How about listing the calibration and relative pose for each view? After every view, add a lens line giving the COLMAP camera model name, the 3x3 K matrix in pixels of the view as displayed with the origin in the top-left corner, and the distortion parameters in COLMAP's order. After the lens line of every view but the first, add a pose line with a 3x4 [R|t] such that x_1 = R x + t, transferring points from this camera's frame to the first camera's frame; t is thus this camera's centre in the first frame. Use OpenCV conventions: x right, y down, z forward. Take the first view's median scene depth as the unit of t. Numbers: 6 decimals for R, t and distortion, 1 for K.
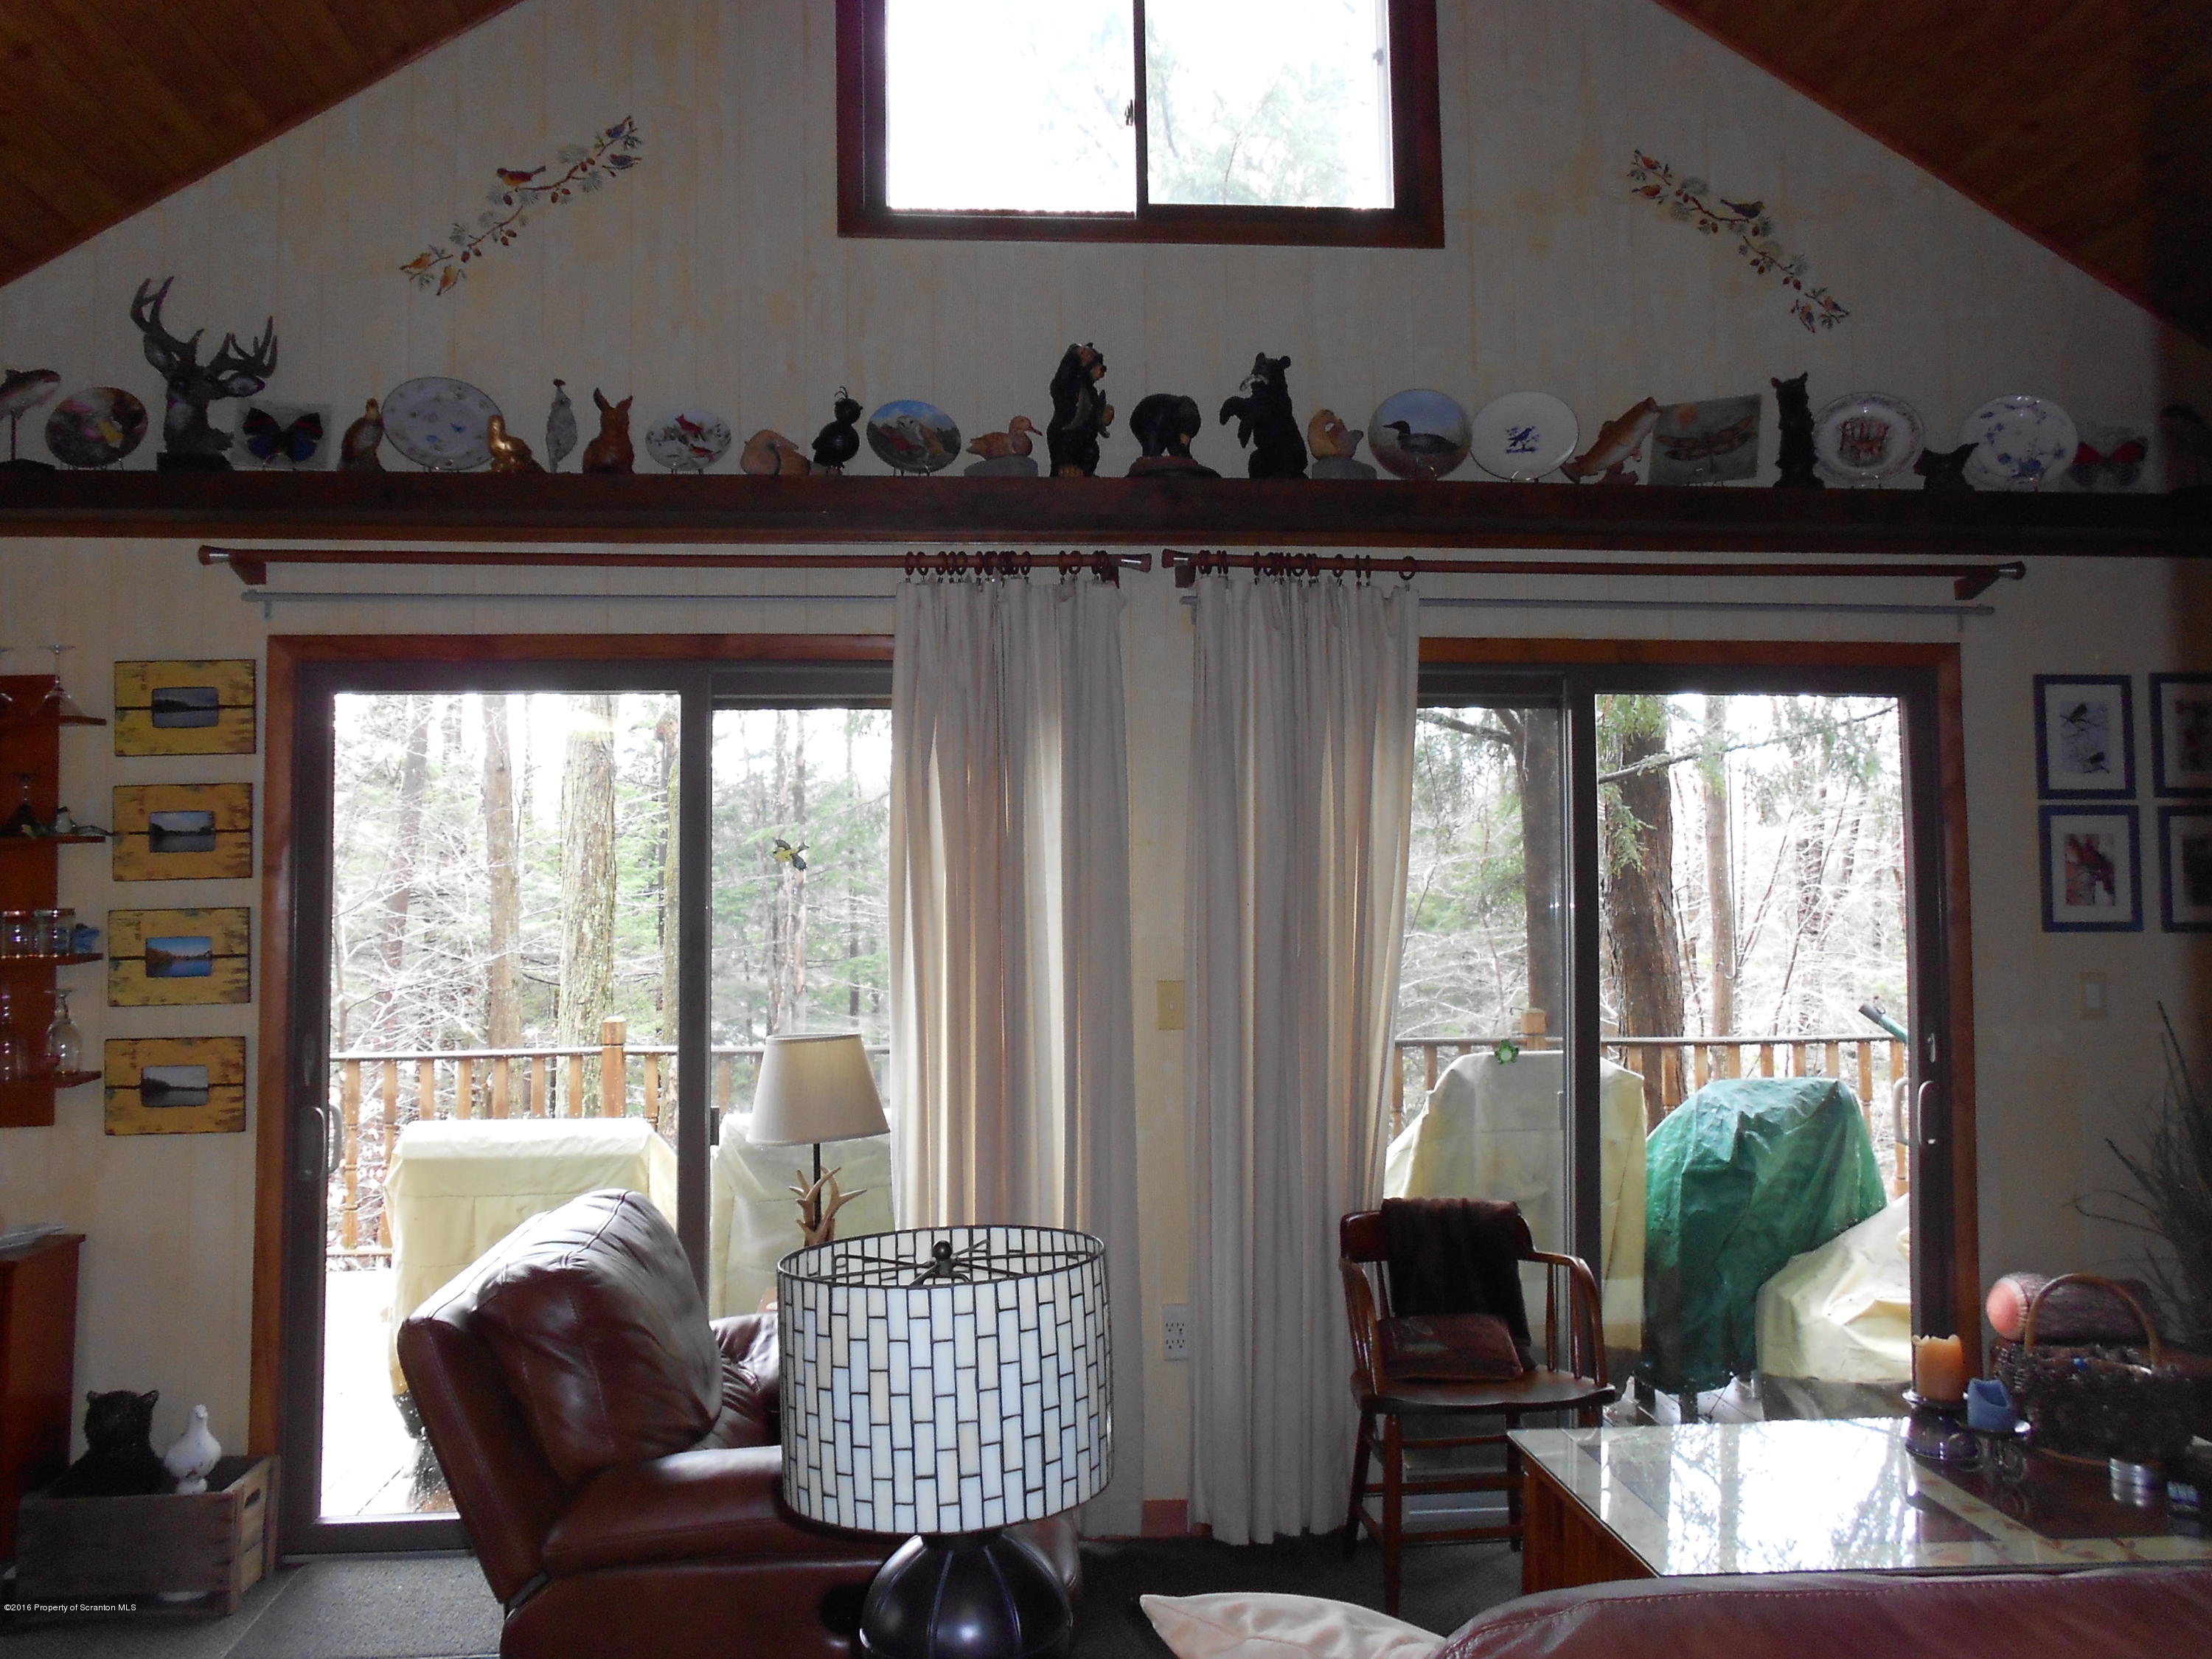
lens RADIAL K [[1877.0, 0, 1152.8], [0, 1877.0, 796.1], [0, 0, 1]] dist [-0.037485, 0.077443]
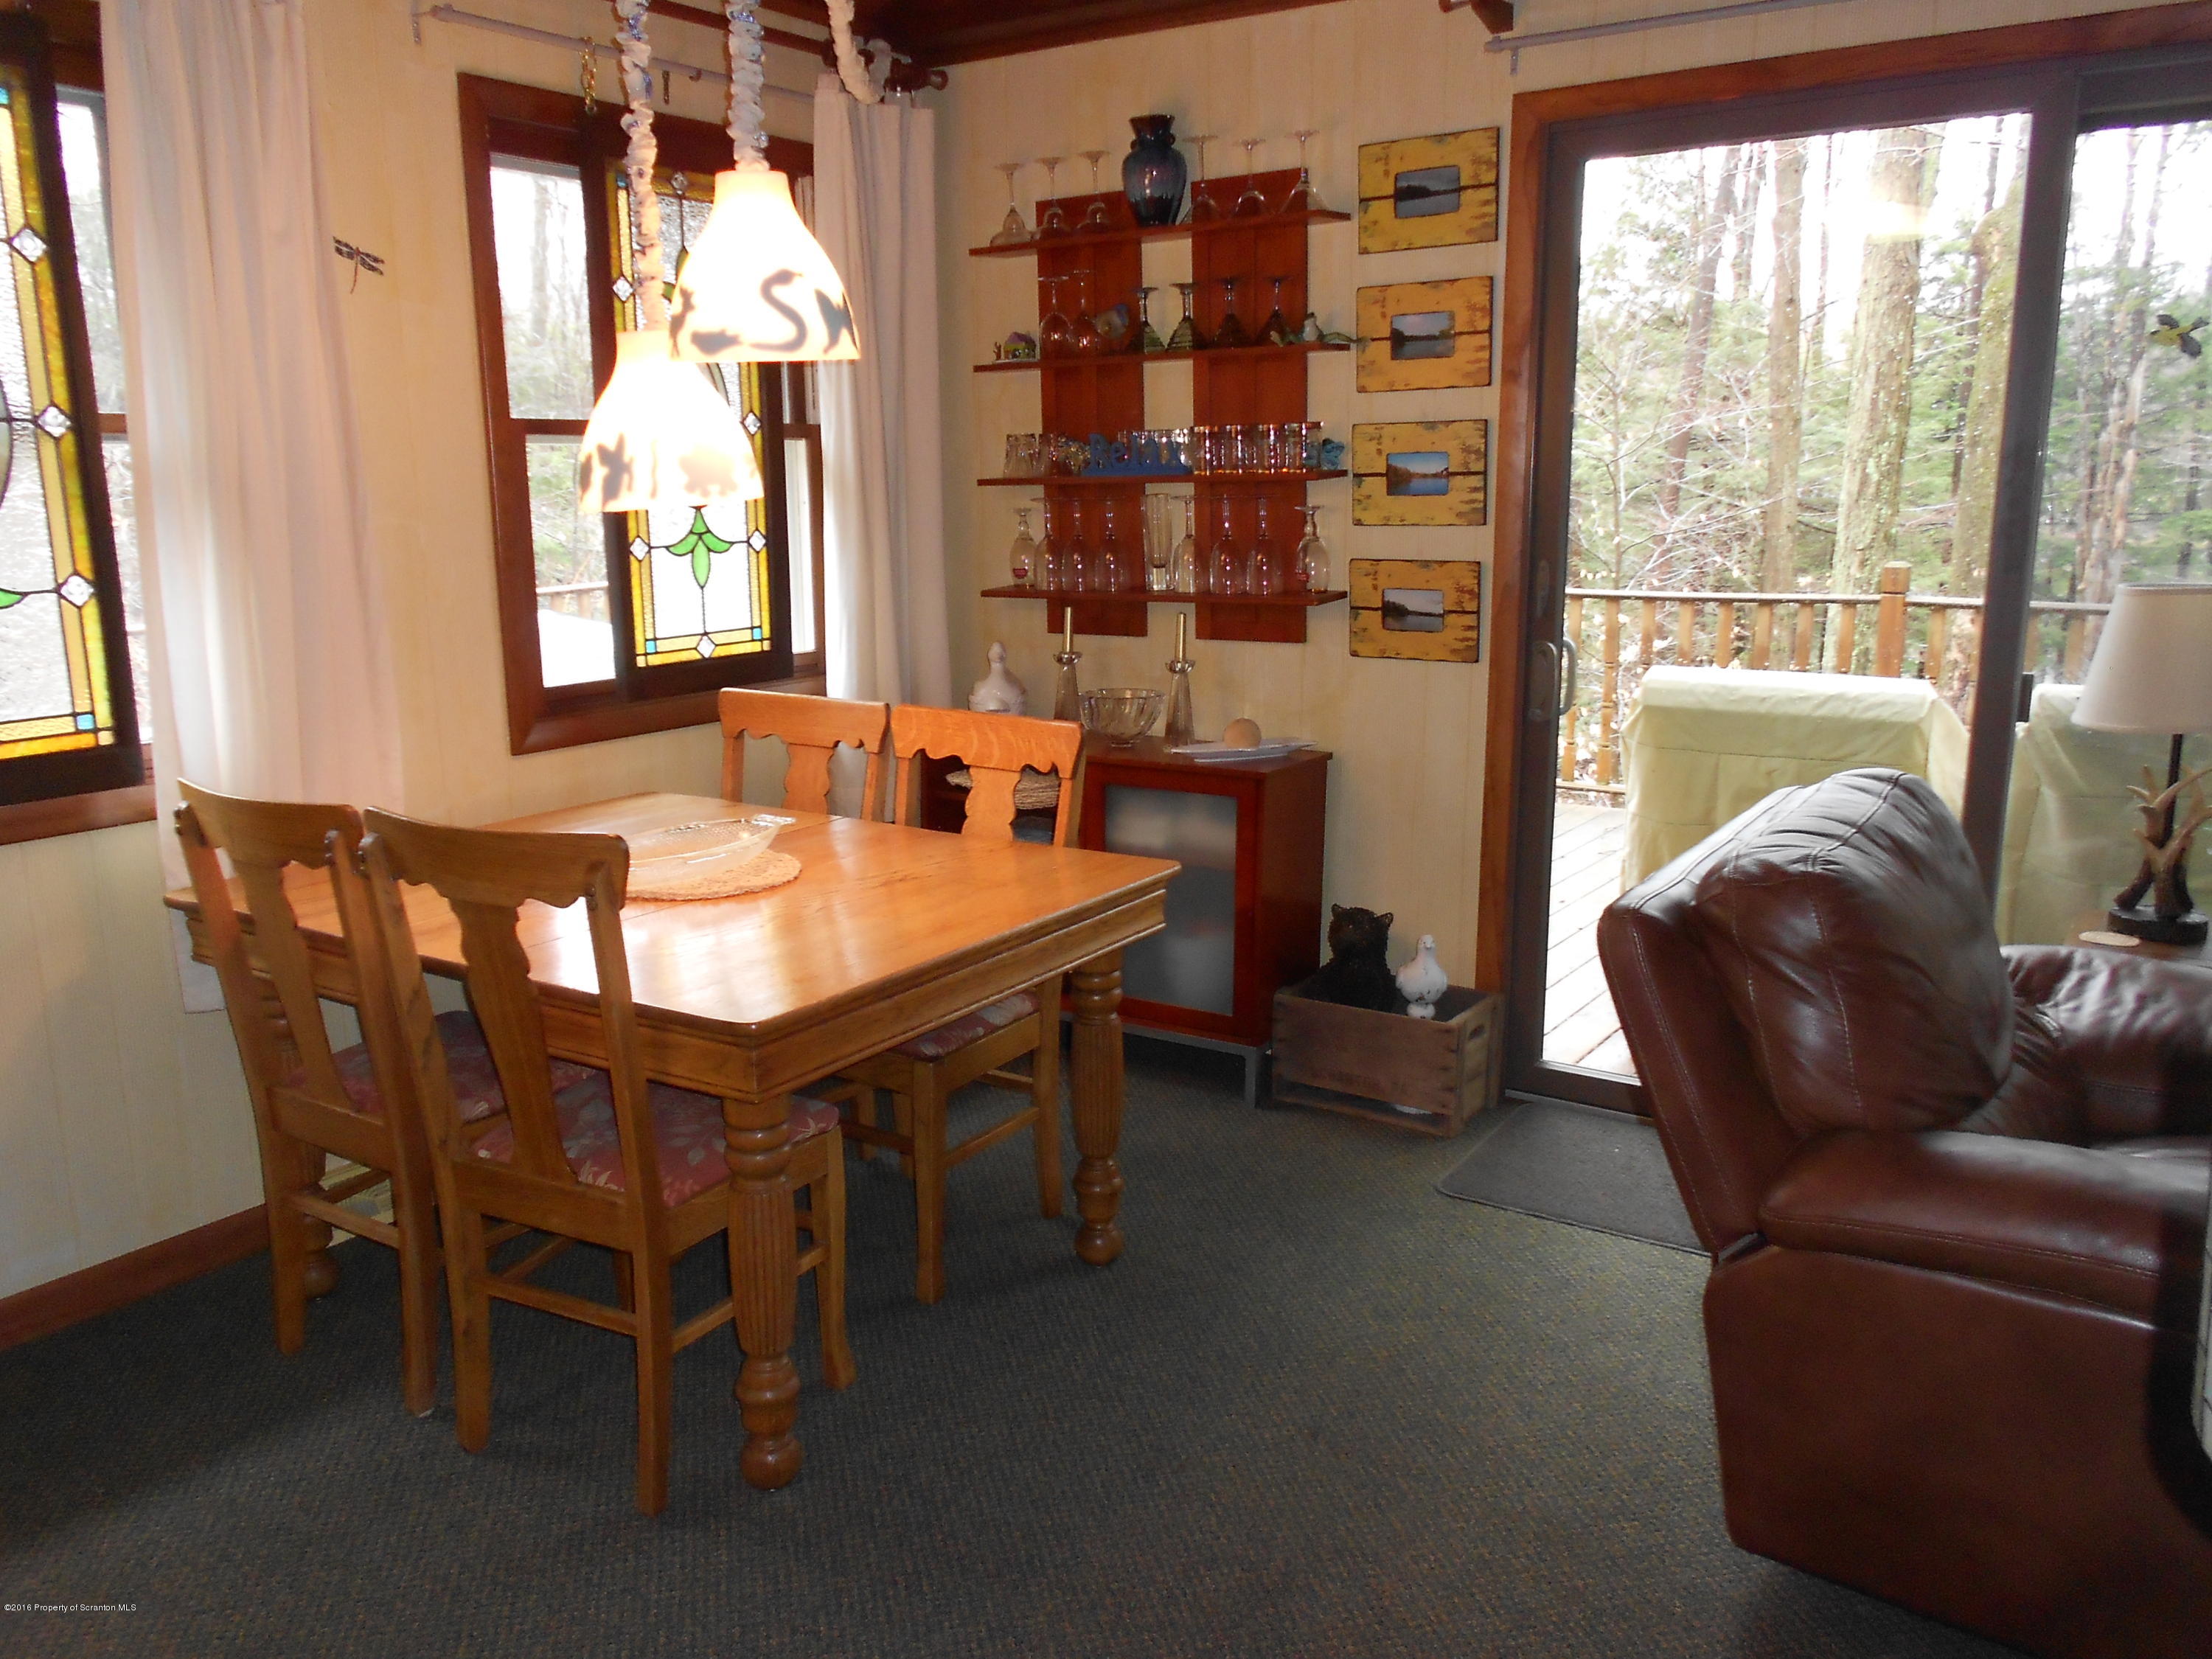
lens RADIAL K [[1729.1, 0, 1100.1], [0, 1729.1, 842.9], [0, 0, 1]] dist [0.004126, -0.001122]
pose [[0.762070, 0.137258, -0.632779, -0.064962], [0.039693, 0.965532, 0.257240, 0.034396], [0.646276, -0.221152, 0.730355, 0.215064]]
